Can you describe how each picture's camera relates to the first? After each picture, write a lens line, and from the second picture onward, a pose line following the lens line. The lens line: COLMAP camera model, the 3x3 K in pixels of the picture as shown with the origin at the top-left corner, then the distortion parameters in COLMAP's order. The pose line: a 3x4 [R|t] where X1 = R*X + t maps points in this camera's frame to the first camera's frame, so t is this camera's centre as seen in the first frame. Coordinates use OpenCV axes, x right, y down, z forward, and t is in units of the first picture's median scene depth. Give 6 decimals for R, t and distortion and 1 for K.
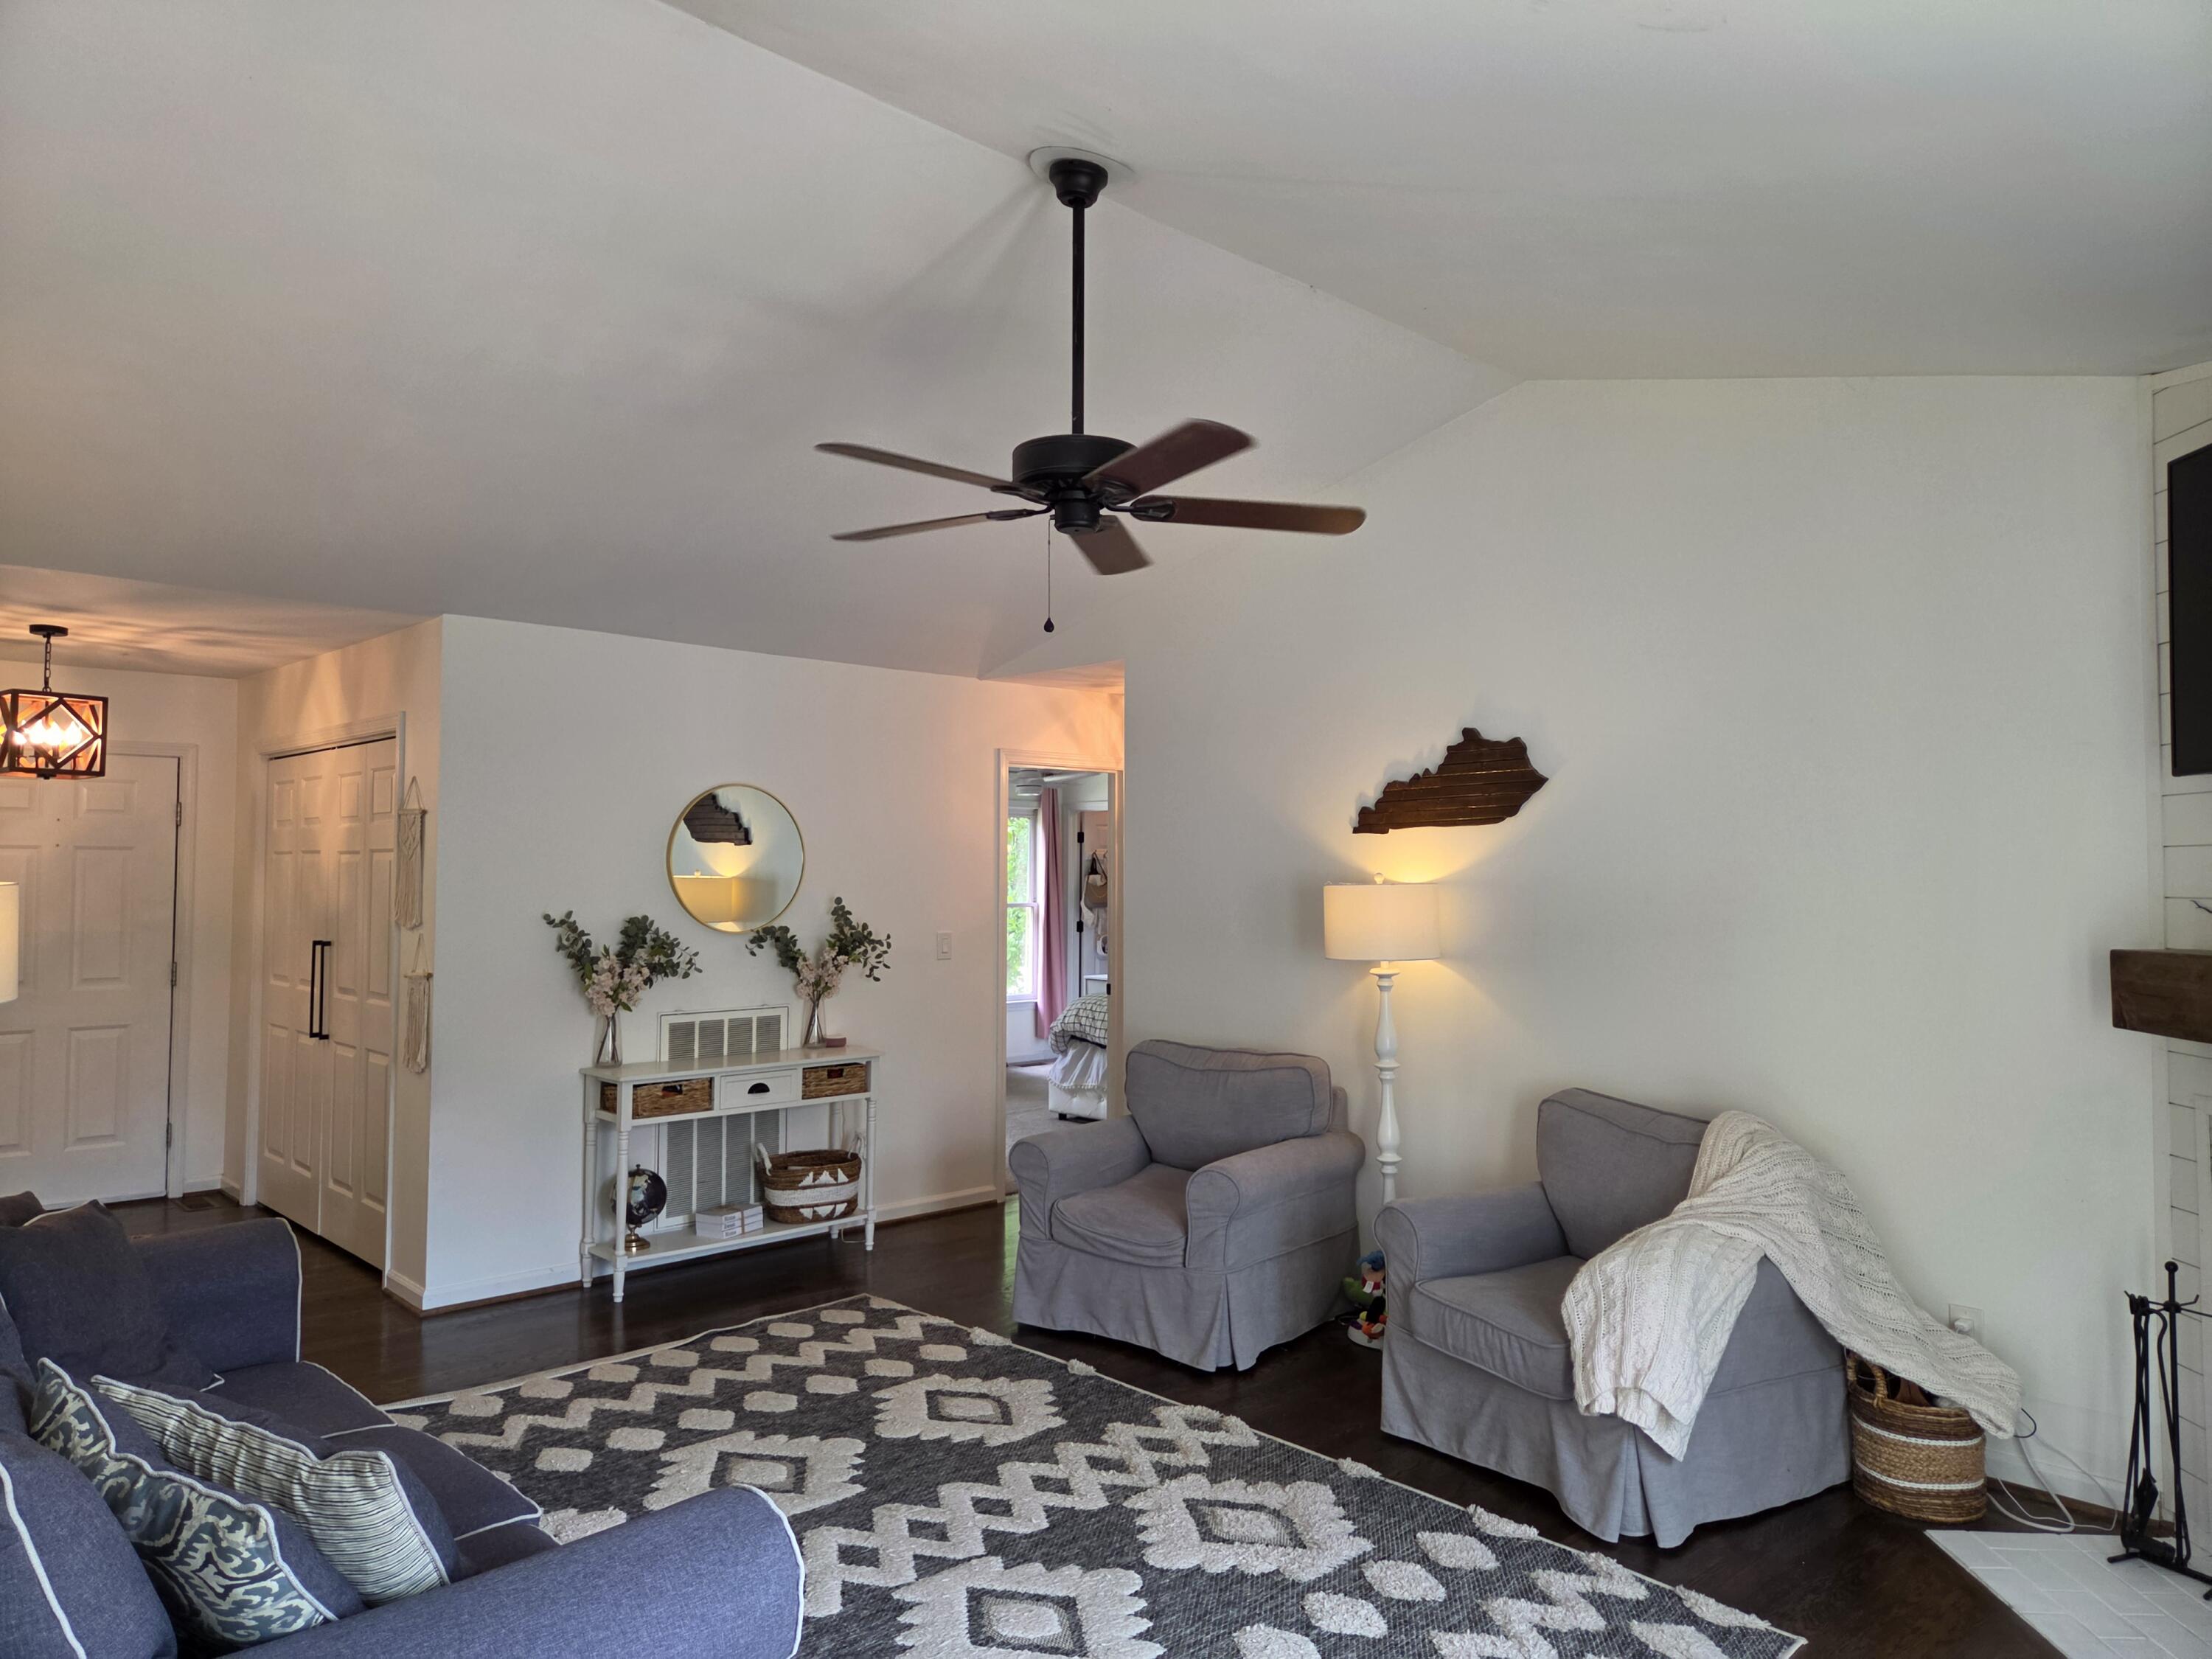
lens RADIAL K [[1492.7, 0, 1107.6], [0, 1492.7, 817.4], [0, 0, 1]] dist [0.070795, -0.060206]
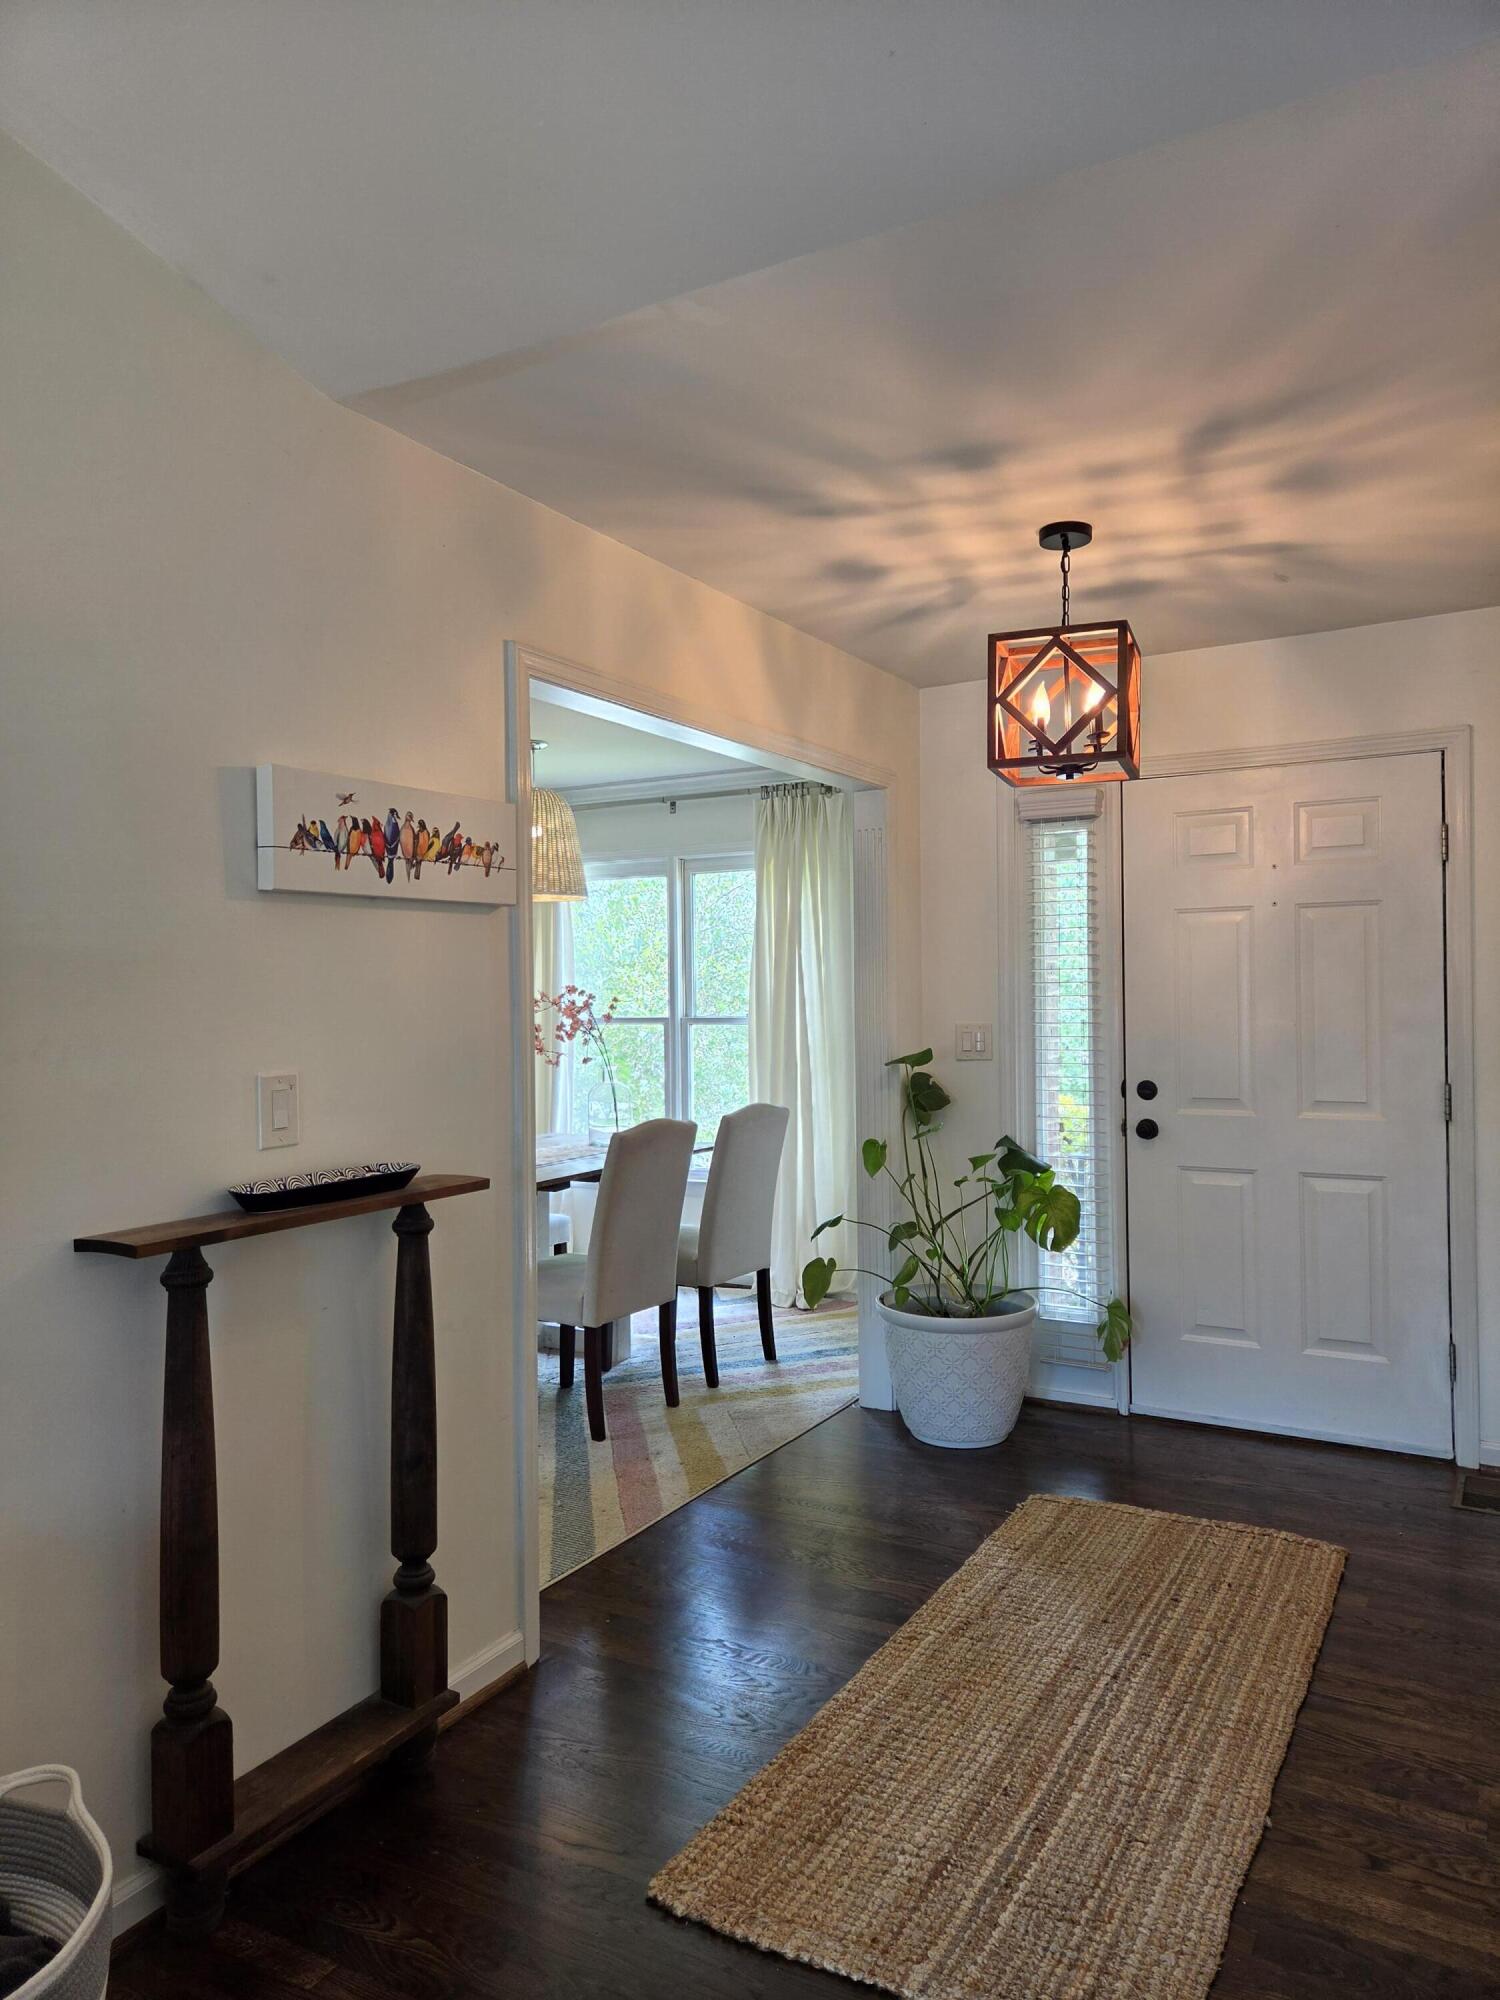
lens RADIAL K [[1349.6, 0, 761.6], [0, 1349.6, 999.4], [0, 0, 1]] dist [0.070795, -0.060206]
pose [[0.300702, -0.005482, -0.953702, -0.221327], [0.049406, 0.998730, 0.009837, 0.055279], [0.952437, -0.050076, 0.300591, 0.748741]]
